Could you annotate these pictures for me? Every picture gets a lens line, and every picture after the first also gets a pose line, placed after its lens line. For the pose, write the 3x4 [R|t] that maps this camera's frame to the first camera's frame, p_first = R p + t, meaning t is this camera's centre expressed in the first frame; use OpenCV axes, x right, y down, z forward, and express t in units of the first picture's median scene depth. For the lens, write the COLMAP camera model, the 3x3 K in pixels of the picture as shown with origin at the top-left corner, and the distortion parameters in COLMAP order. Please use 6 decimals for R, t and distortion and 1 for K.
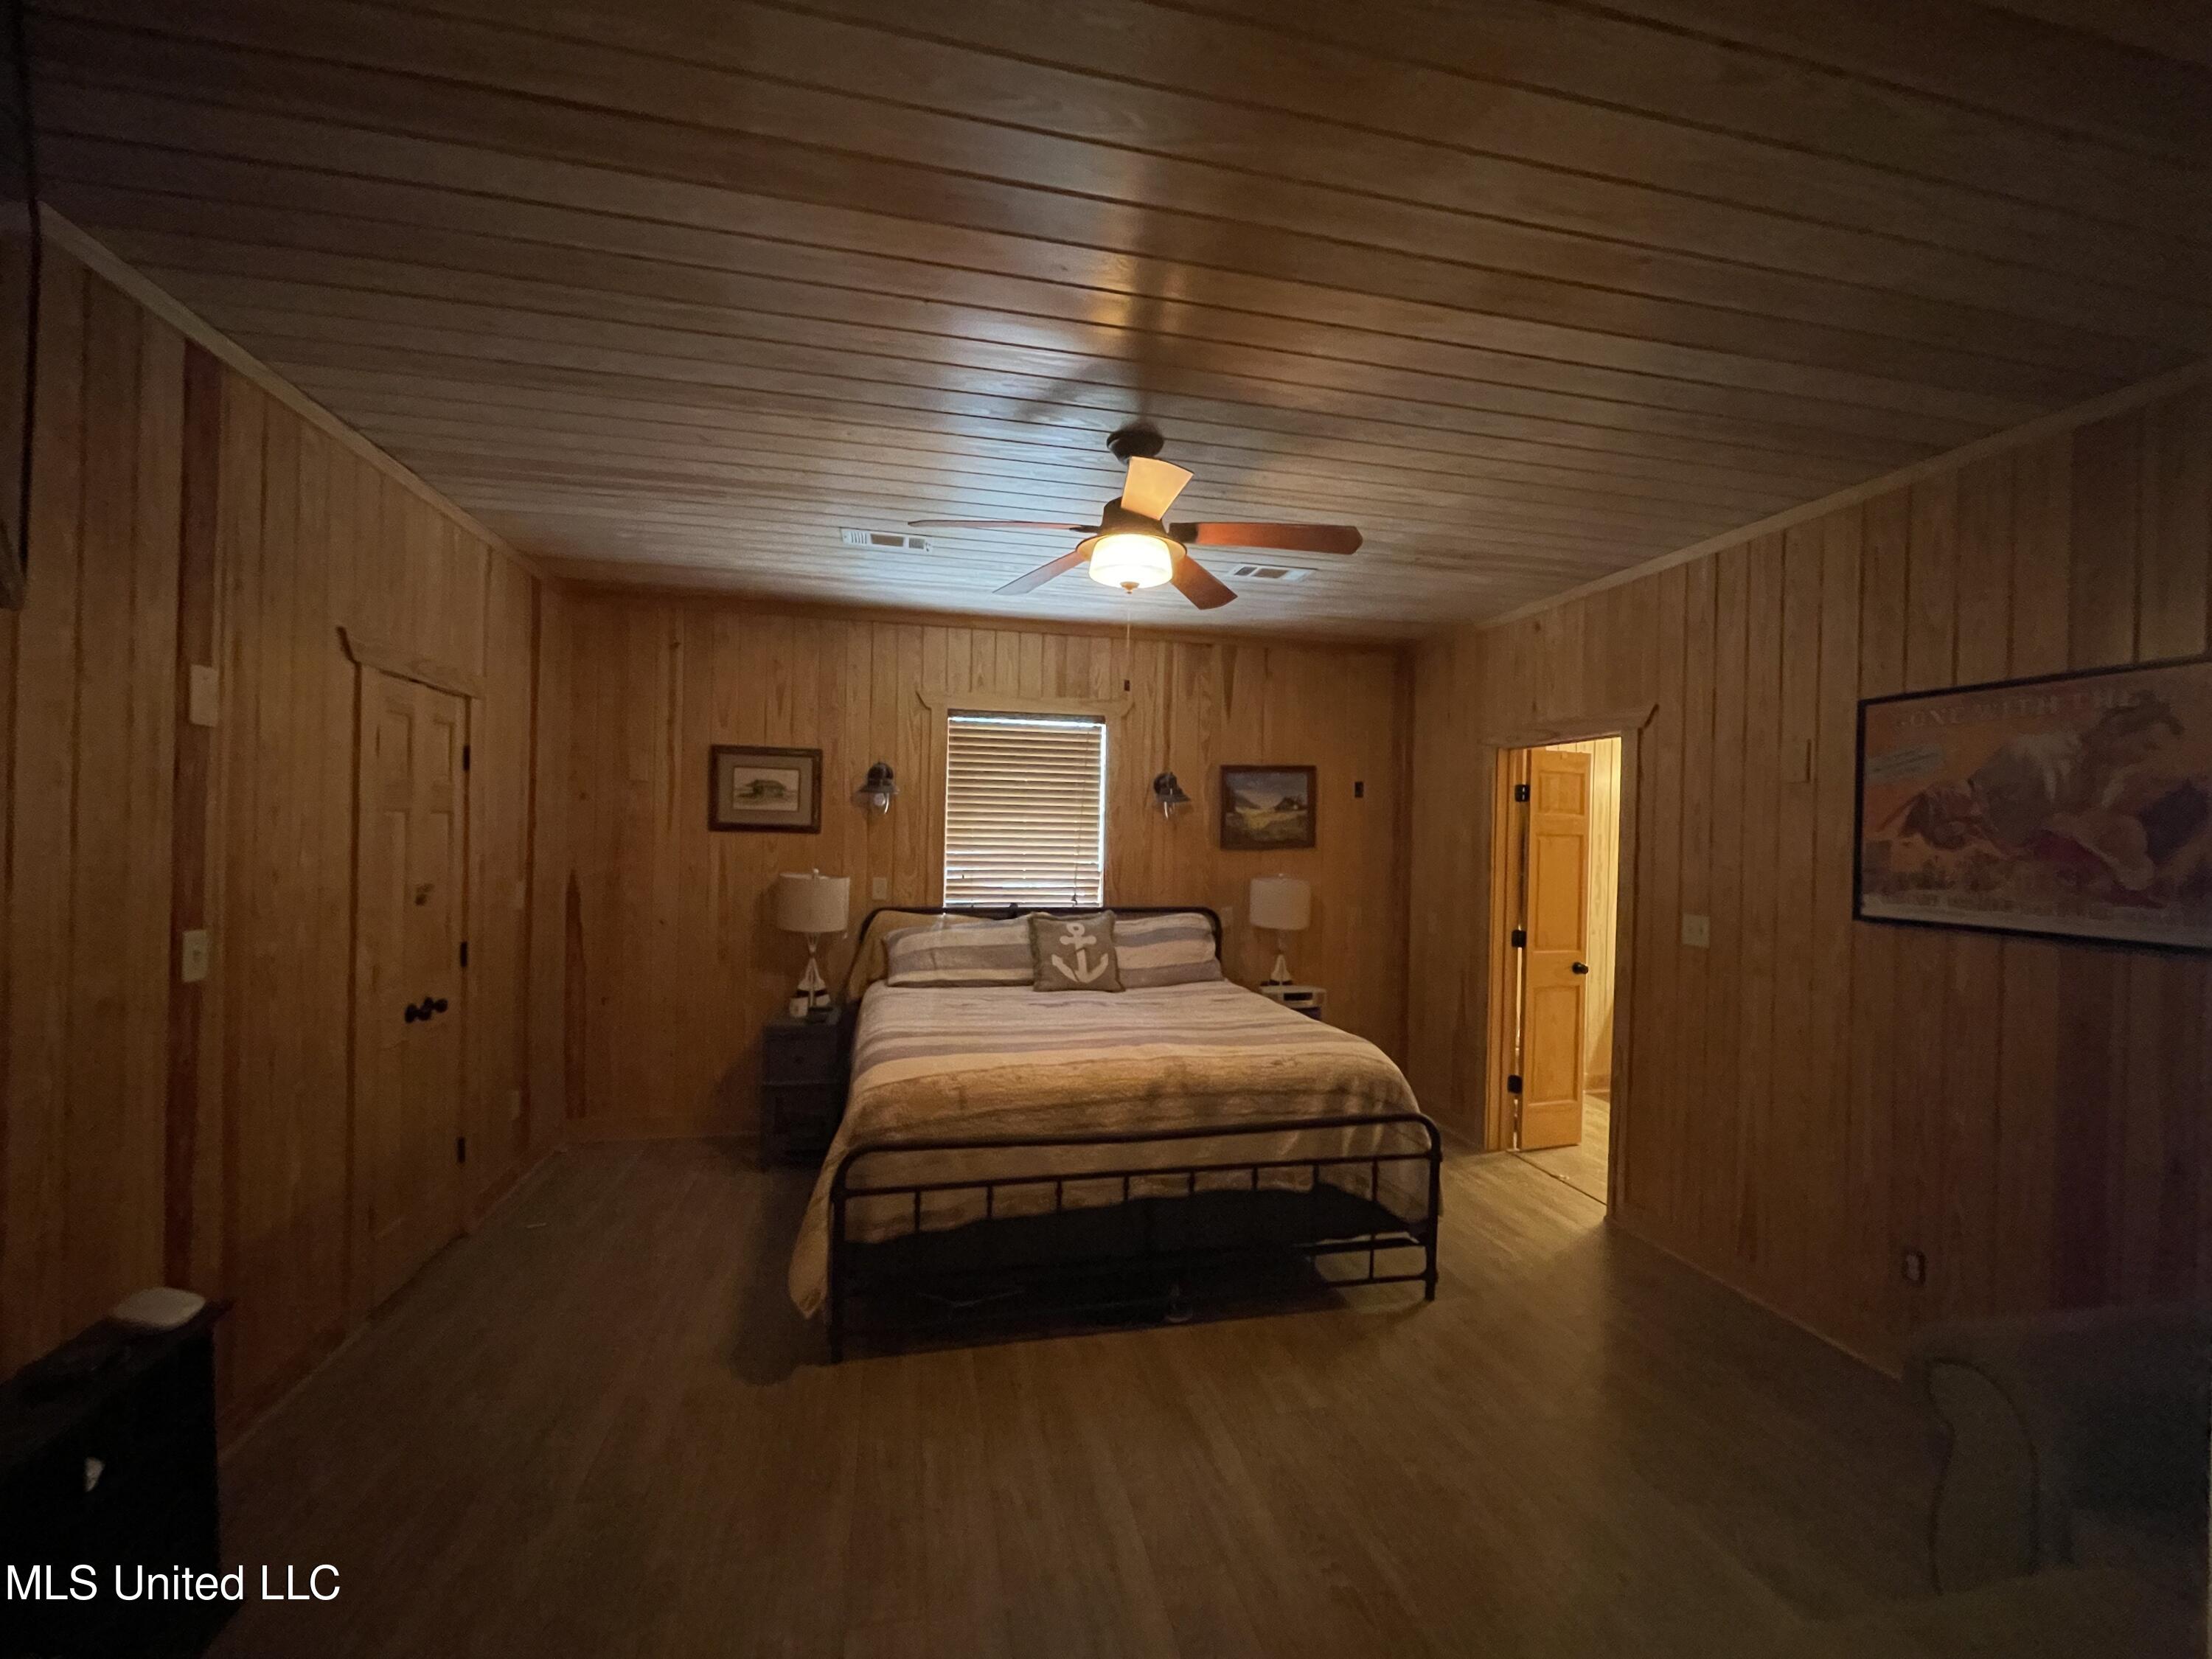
lens RADIAL K [[884.4, 0, 1091.8], [0, 884.4, 834.2], [0, 0, 1]] dist [-0.004566, 0.000224]
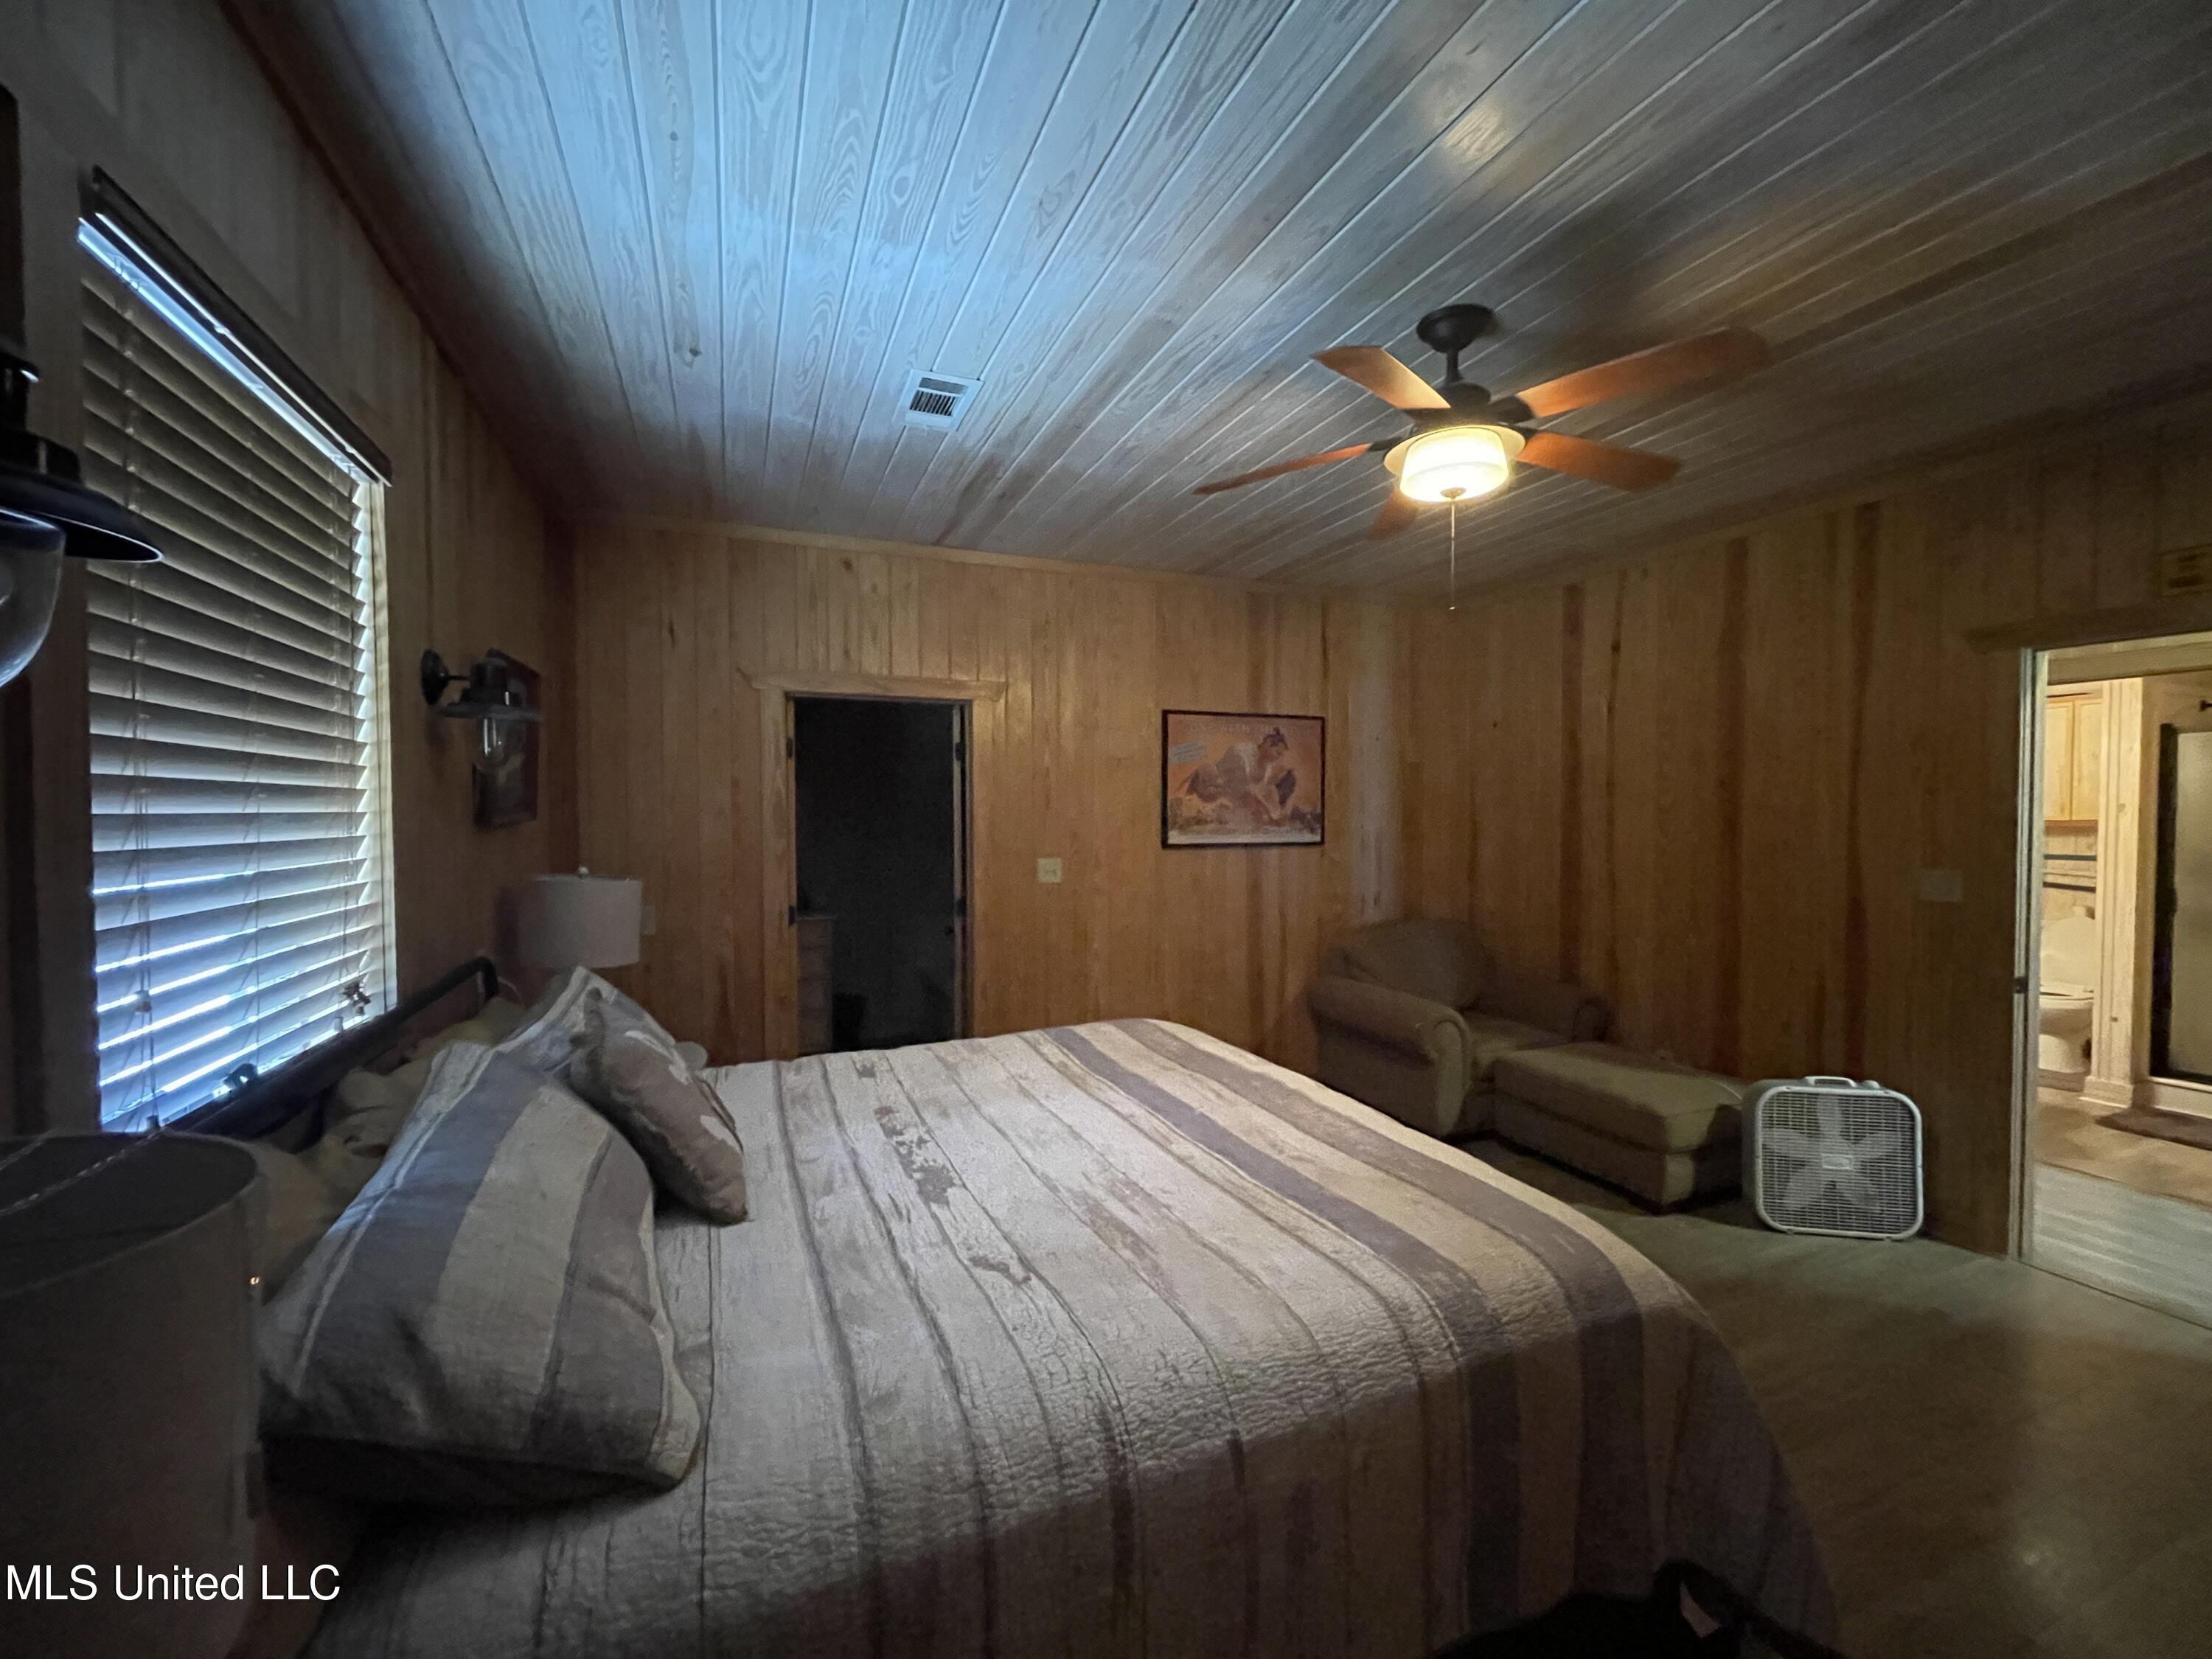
lens RADIAL K [[884.4, 0, 1114.2], [0, 884.4, 821.6], [0, 0, 1]] dist [-0.004566, 0.000224]
pose [[-0.198850, -0.032502, 0.979491, -0.563612], [0.001773, 0.999436, 0.033524, -0.003096], [-0.980028, 0.008403, -0.198681, 1.162653]]
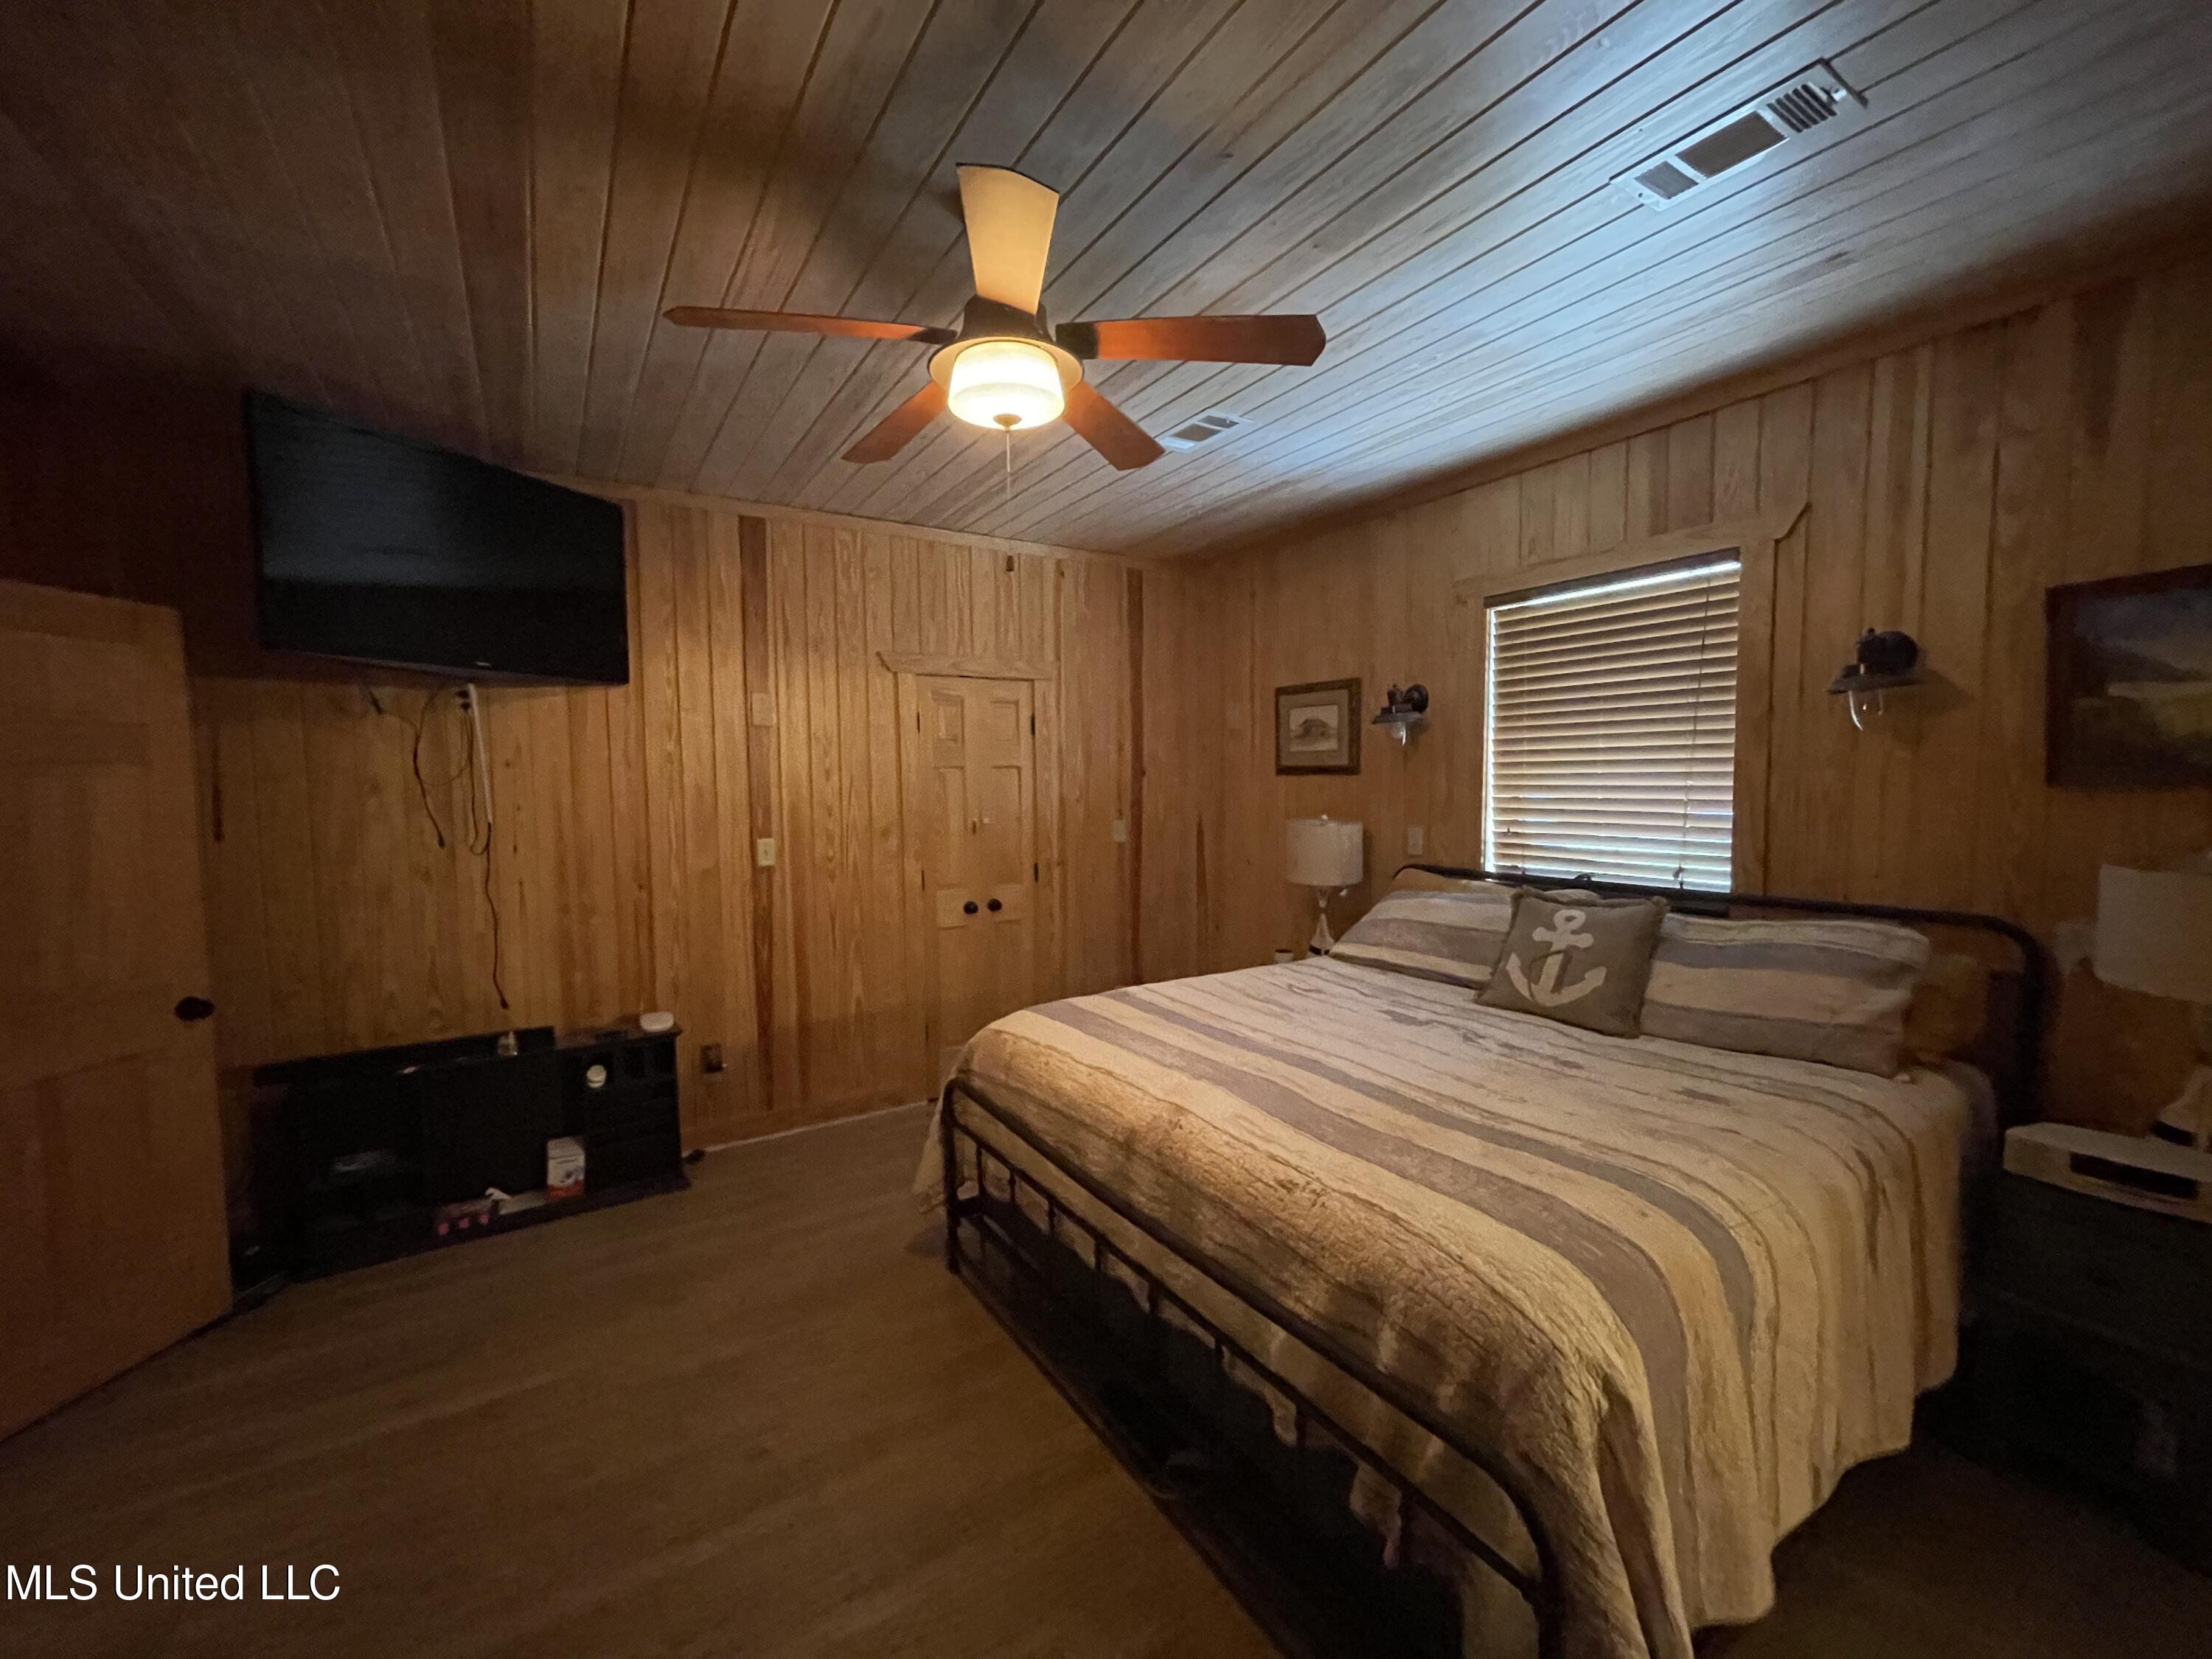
lens RADIAL K [[884.4, 0, 1088.5], [0, 884.4, 835.0], [0, 0, 1]] dist [-0.004566, 0.000224]
pose [[0.340706, 0.039001, -0.939361, 0.593891], [0.018974, 0.998650, 0.048344, 0.015820], [0.939978, -0.034294, 0.339506, 0.635438]]
